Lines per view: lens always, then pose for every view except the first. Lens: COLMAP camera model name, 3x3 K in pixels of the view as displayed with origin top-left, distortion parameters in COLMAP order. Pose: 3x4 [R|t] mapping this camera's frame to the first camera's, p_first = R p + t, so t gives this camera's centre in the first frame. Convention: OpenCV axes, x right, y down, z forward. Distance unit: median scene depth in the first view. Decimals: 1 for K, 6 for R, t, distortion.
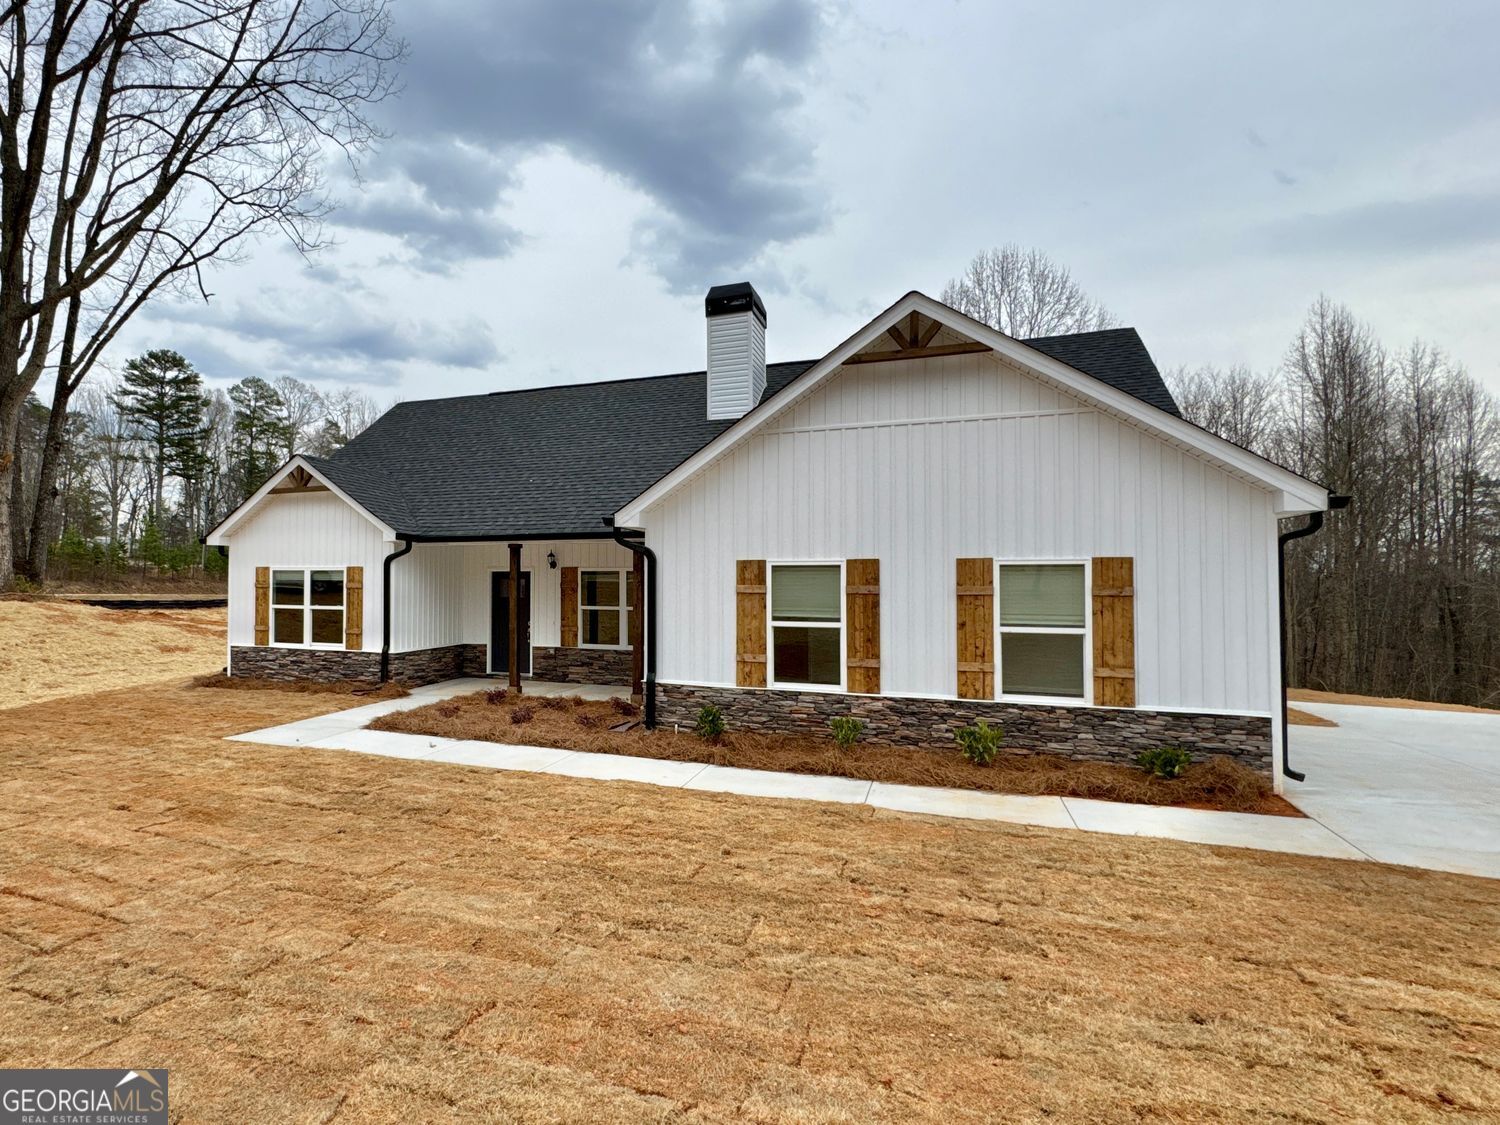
lens RADIAL K [[846.1, 0, 550.9], [0, 846.1, 559.9], [0, 0, 1]] dist [-0.001946, 0.001095]
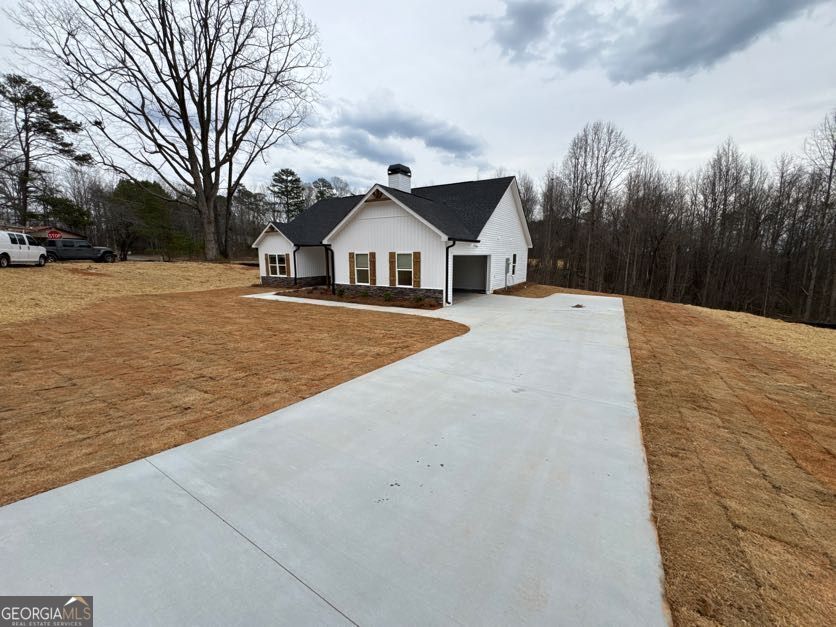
lens RADIAL K [[332.1, 0, 418.0], [0, 332.1, 313.5], [0, 0, 1]] dist [0.000322, -0.000031]
pose [[0.993715, 0.015417, -0.110874, 0.641588], [0.006495, 0.980861, 0.194600, -0.017691], [0.111752, -0.194097, 0.974596, -0.486755]]
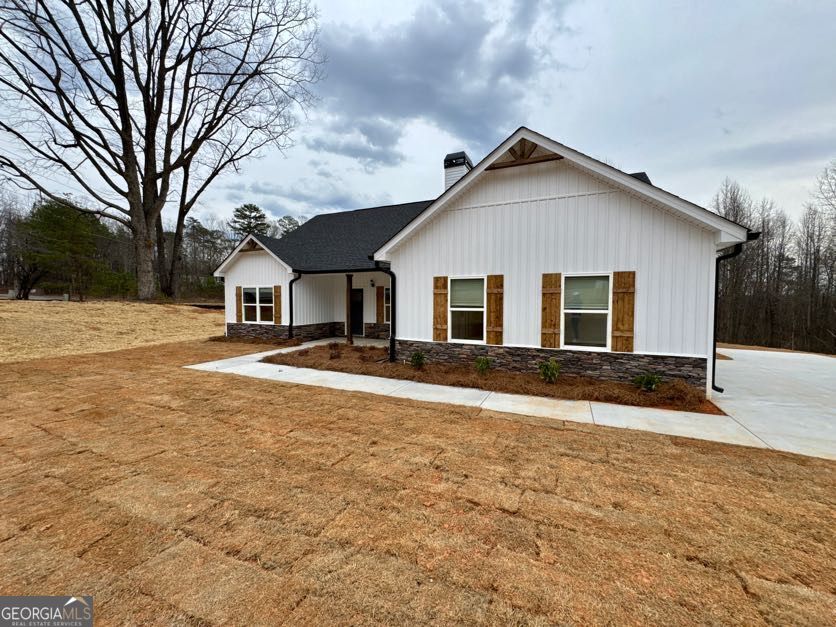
lens RADIAL K [[331.4, 0, 415.0], [0, 331.4, 312.8], [0, 0, 1]] dist [-0.000220, 0.000004]
pose [[1.000000, -0.000934, -0.000043, 0.156599], [0.000935, 0.997872, 0.065199, 0.029502], [-0.000018, -0.065199, 0.997872, 0.206534]]
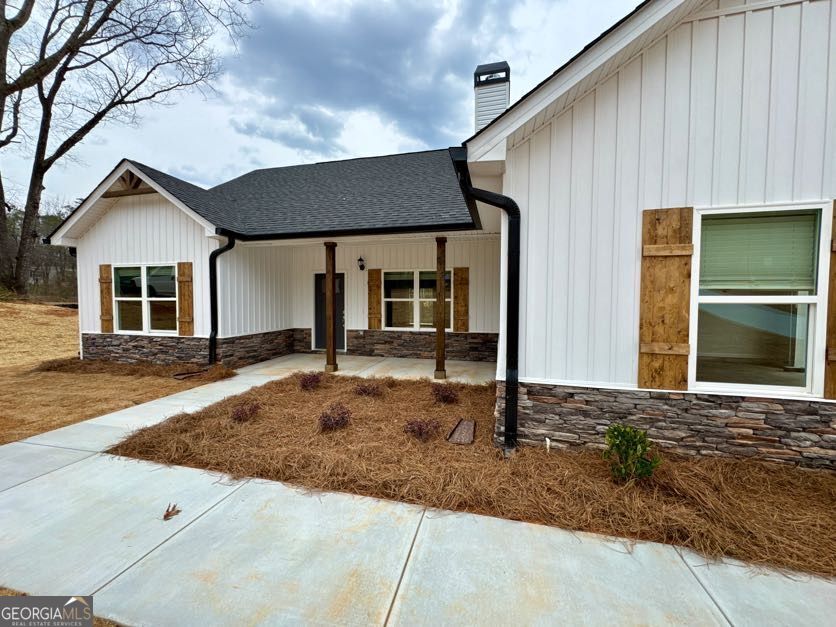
lens RADIAL K [[323.0, 0, 417.0], [0, 323.0, 311.7], [0, 0, 1]] dist [-0.001448, -0.000018]
pose [[0.981096, -0.006222, 0.193423, -0.015503], [-0.005377, 0.998221, 0.059383, 0.061827], [-0.193448, -0.059300, 0.979317, 0.683112]]
